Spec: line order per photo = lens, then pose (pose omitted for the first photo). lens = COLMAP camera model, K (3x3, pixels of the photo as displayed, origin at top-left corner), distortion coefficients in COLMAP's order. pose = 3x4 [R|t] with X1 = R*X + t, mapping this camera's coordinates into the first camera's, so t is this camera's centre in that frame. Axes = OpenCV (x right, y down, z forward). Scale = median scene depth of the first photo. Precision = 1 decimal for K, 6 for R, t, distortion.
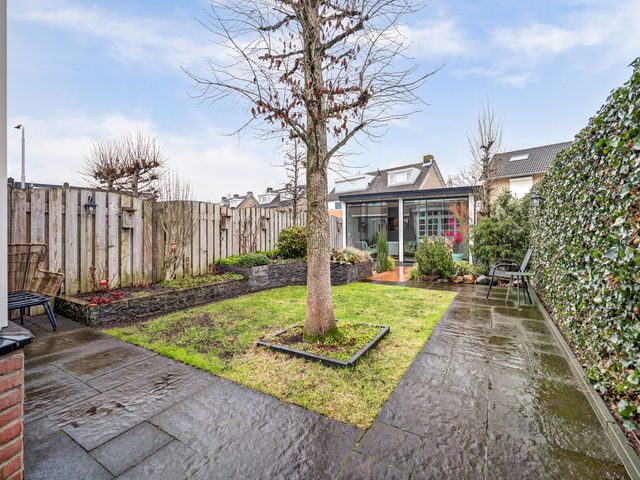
lens RADIAL K [[299.2, 0, 322.0], [0, 299.2, 232.9], [0, 0, 1]] dist [0.002973, 0.000012]
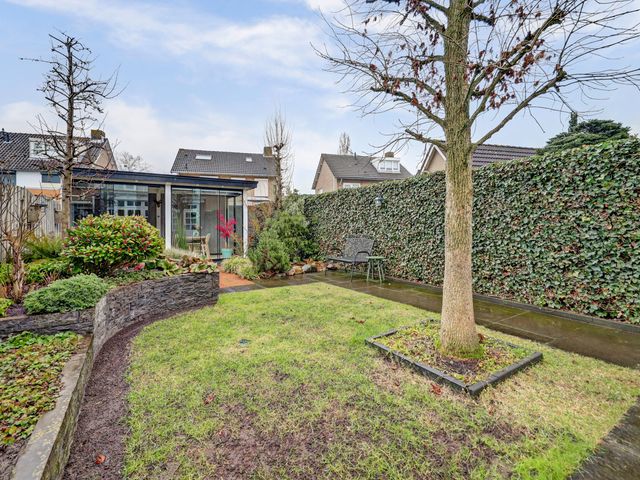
lens RADIAL K [[299.2, 0, 322.0], [0, 299.2, 232.9], [0, 0, 1]] dist [0.002973, 0.000012]
pose [[0.462119, -0.021941, 0.886546, -0.258154], [0.002786, 0.999725, 0.023290, -0.001547], [-0.886813, -0.008293, 0.462053, 0.264871]]
